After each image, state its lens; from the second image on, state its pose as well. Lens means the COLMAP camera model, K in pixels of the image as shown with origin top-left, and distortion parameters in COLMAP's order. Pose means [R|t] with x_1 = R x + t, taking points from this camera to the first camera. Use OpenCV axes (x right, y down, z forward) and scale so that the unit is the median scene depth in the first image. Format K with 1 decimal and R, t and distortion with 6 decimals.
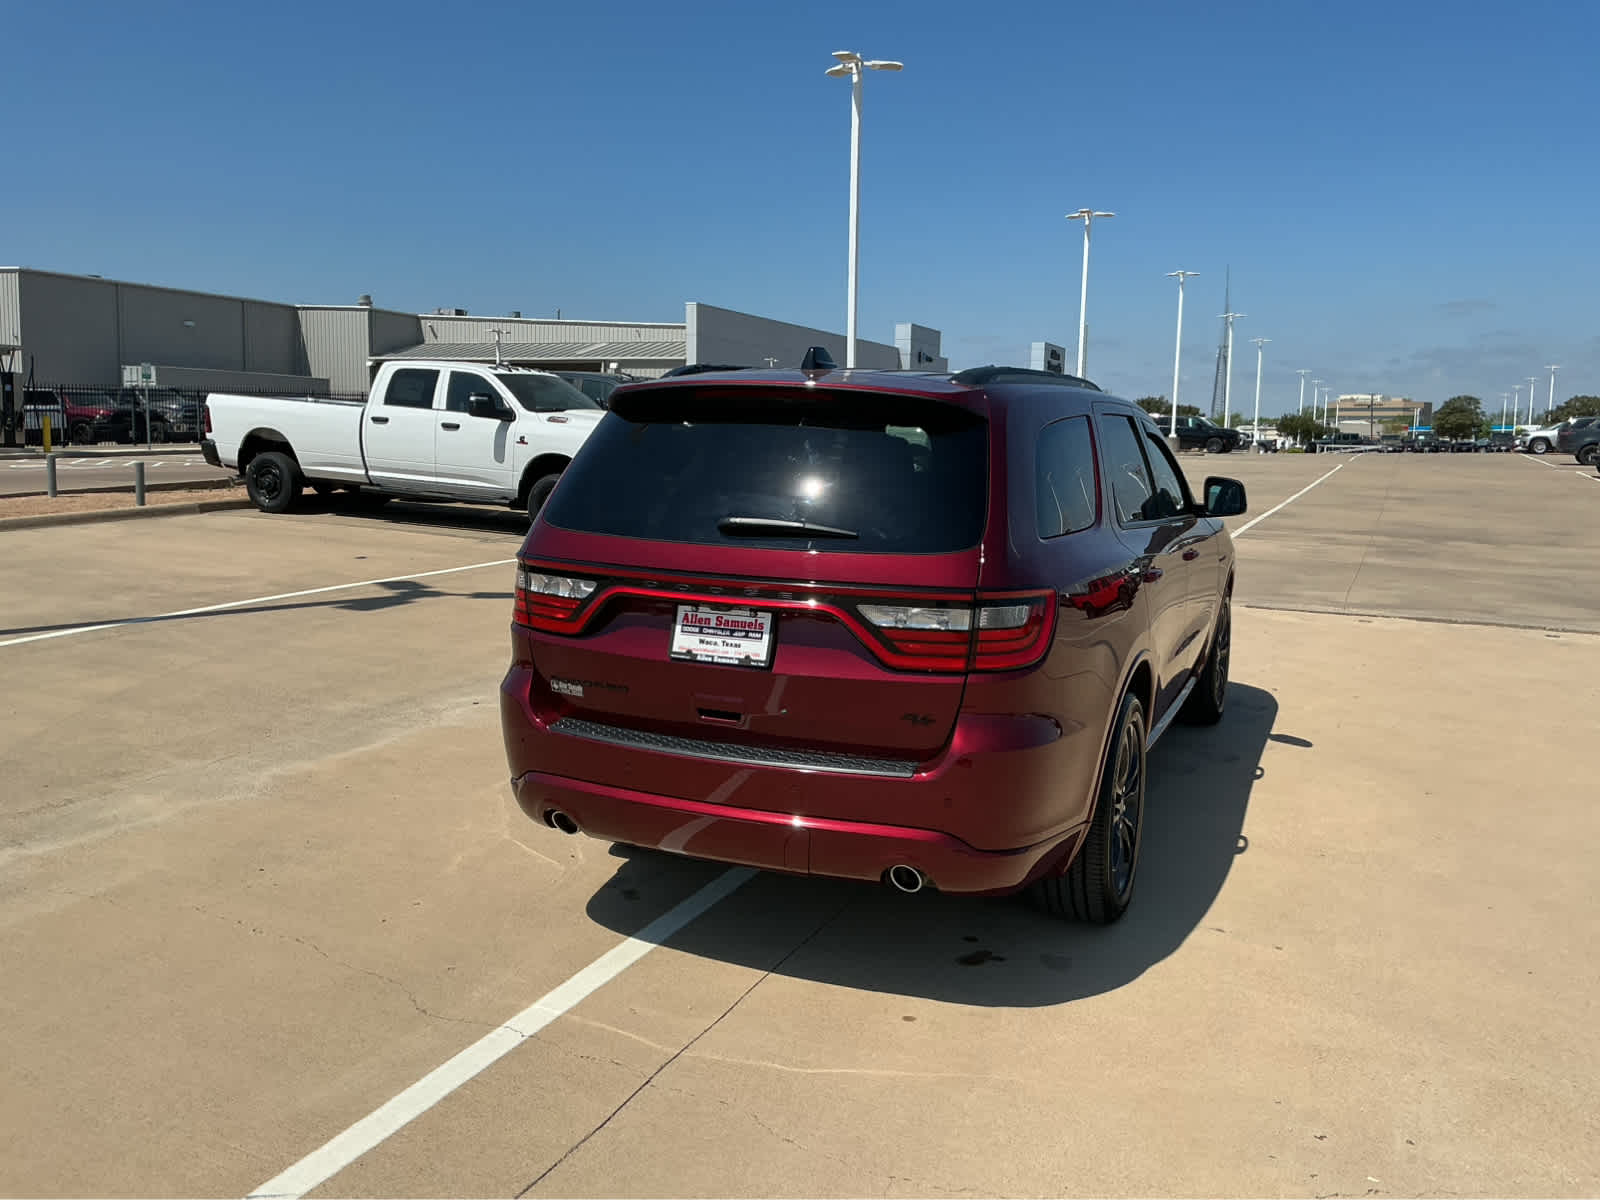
lens RADIAL K [[1301.6, 0, 808.7], [0, 1301.6, 606.8], [0, 0, 1]] dist [0.085150, -0.147378]
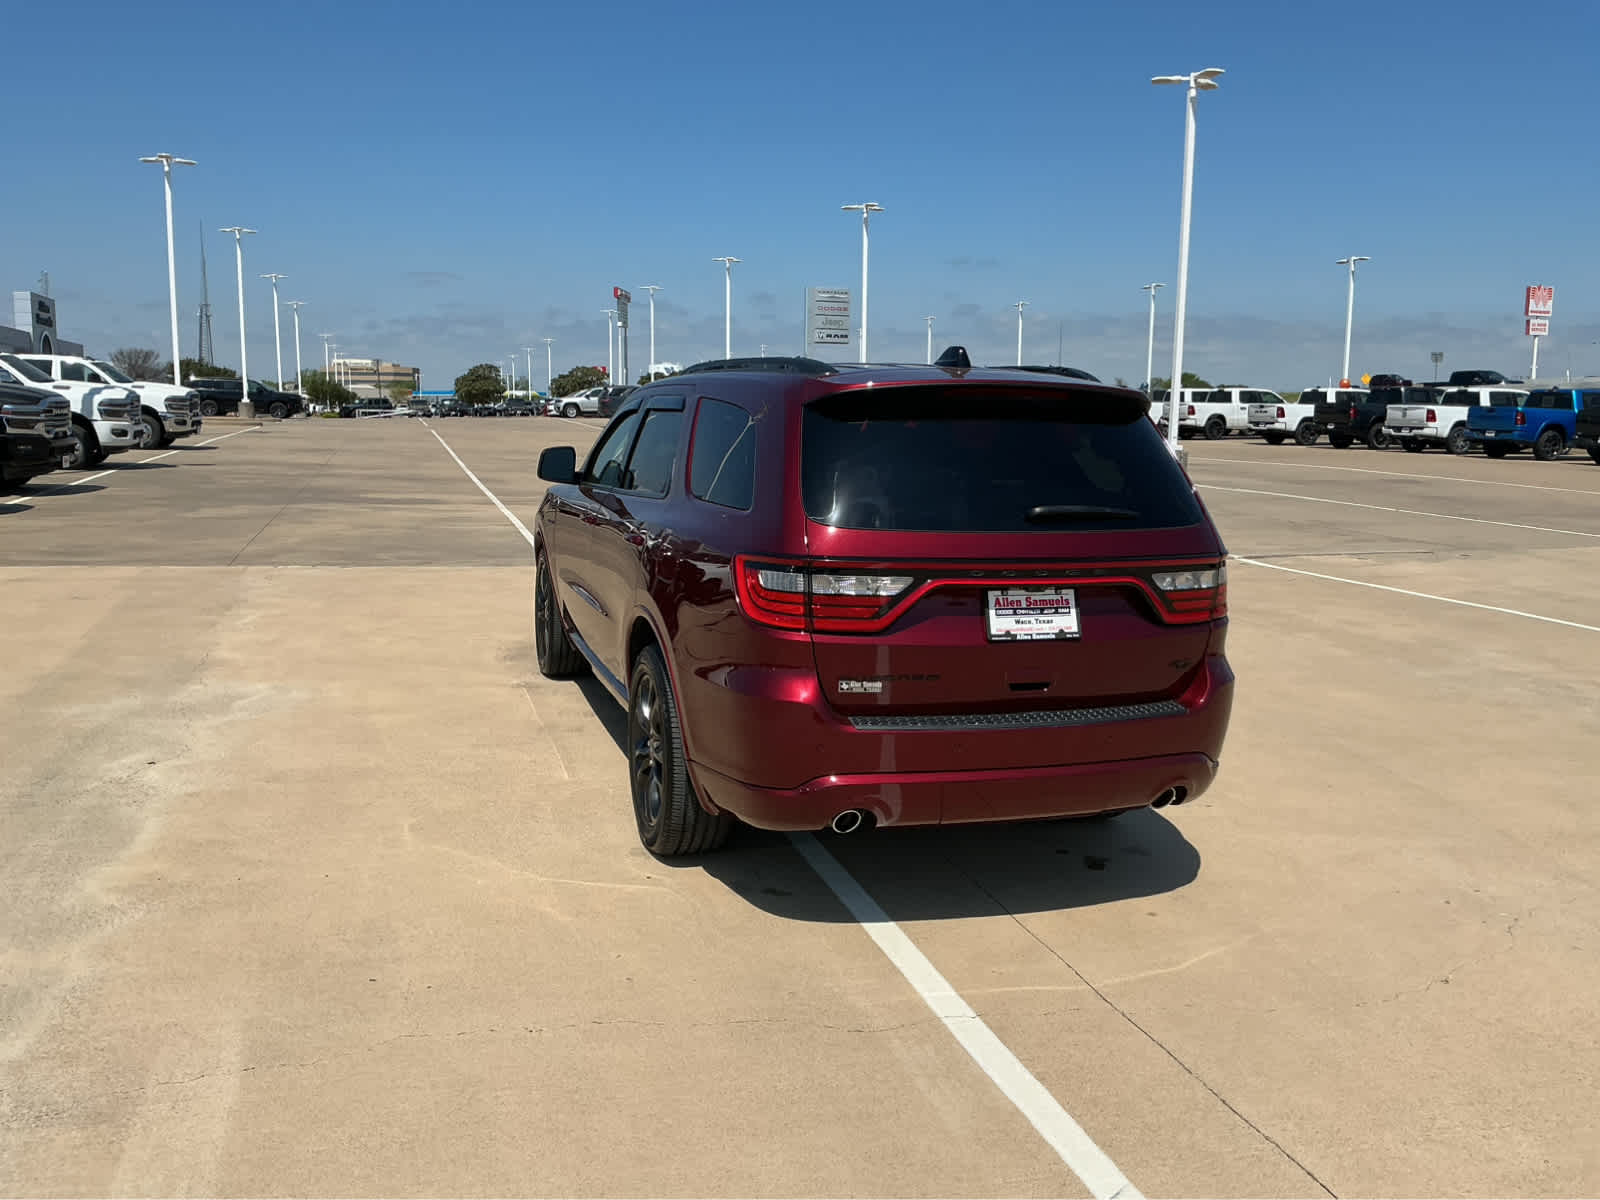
lens RADIAL K [[1301.6, 0, 795.2], [0, 1301.6, 600.6], [0, 0, 1]] dist [0.085150, -0.147378]
pose [[0.760348, -0.100605, 0.641677, -0.858727], [0.086135, 0.994824, 0.053908, -0.061530], [-0.643779, 0.014282, 0.765078, 0.264560]]
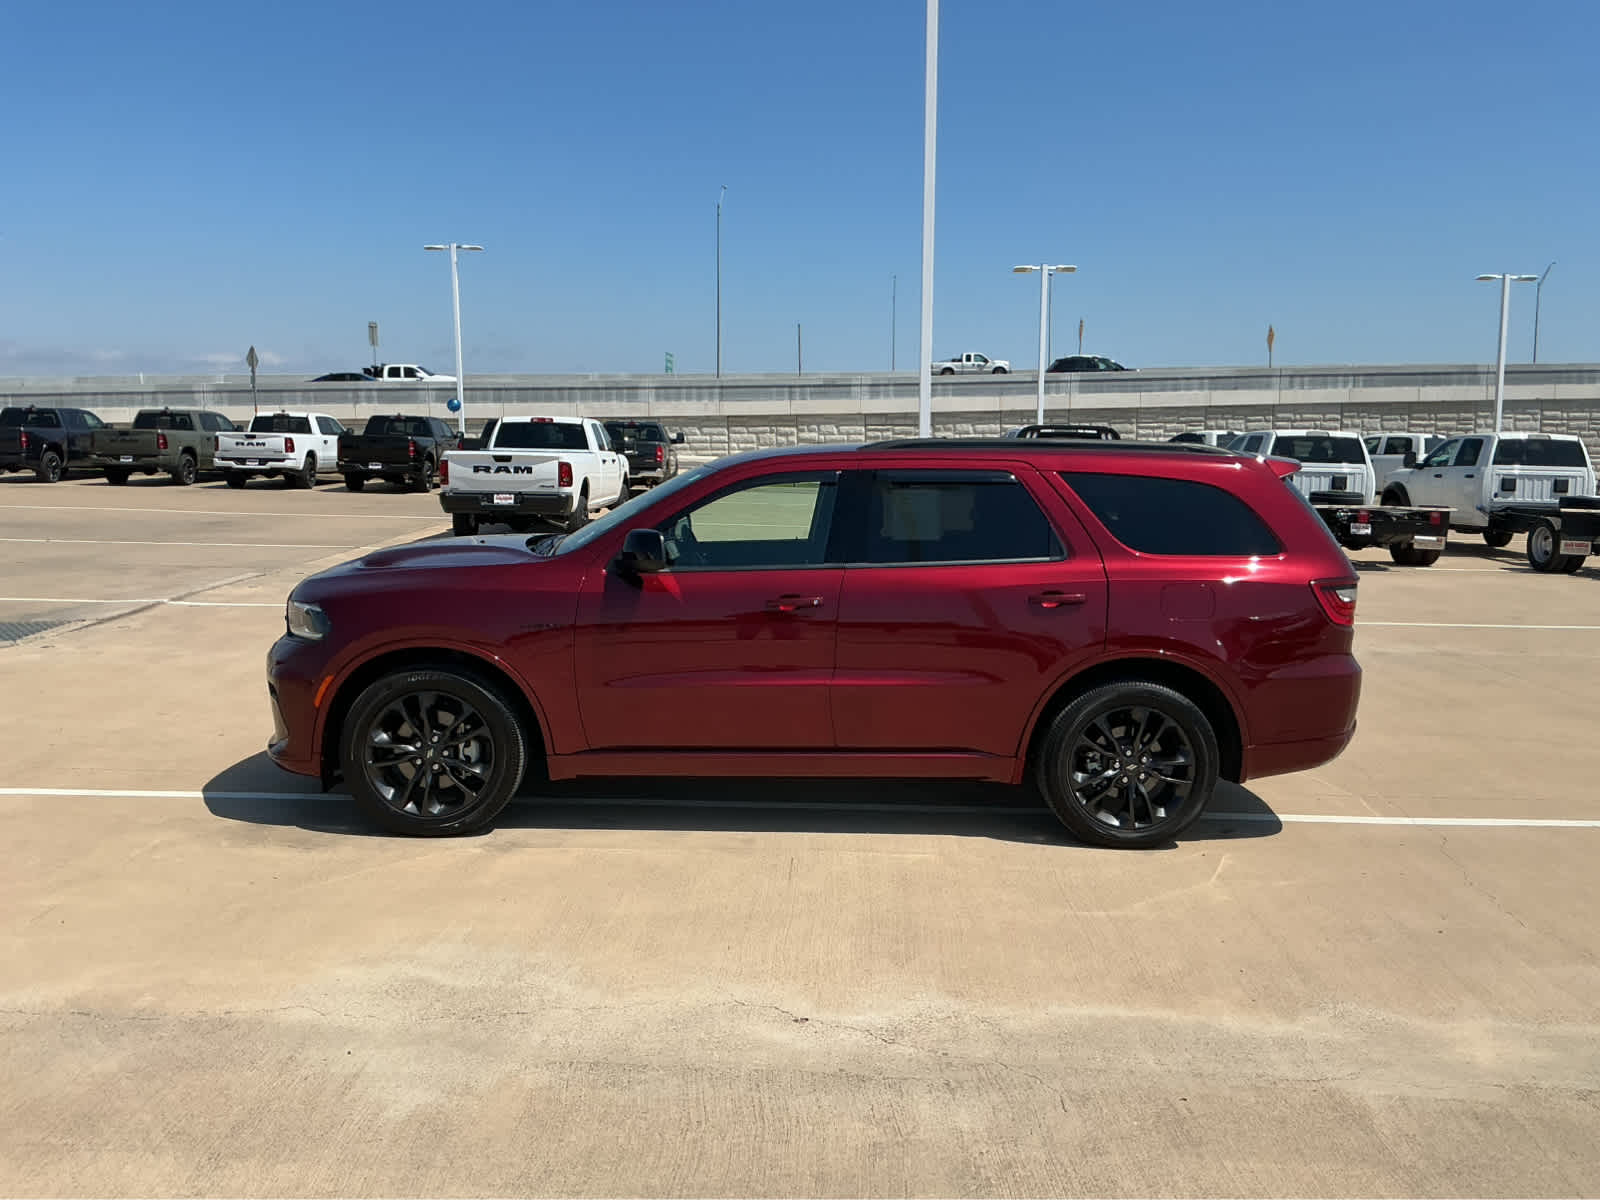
lens RADIAL K [[1301.6, 0, 804.6], [0, 1301.6, 601.4], [0, 0, 1]] dist [0.085150, -0.147378]
pose [[-0.410988, -0.131117, 0.902163, -1.354403], [0.100702, 0.977018, 0.187872, -0.371582], [-0.906062, 0.168062, -0.388339, 2.203563]]
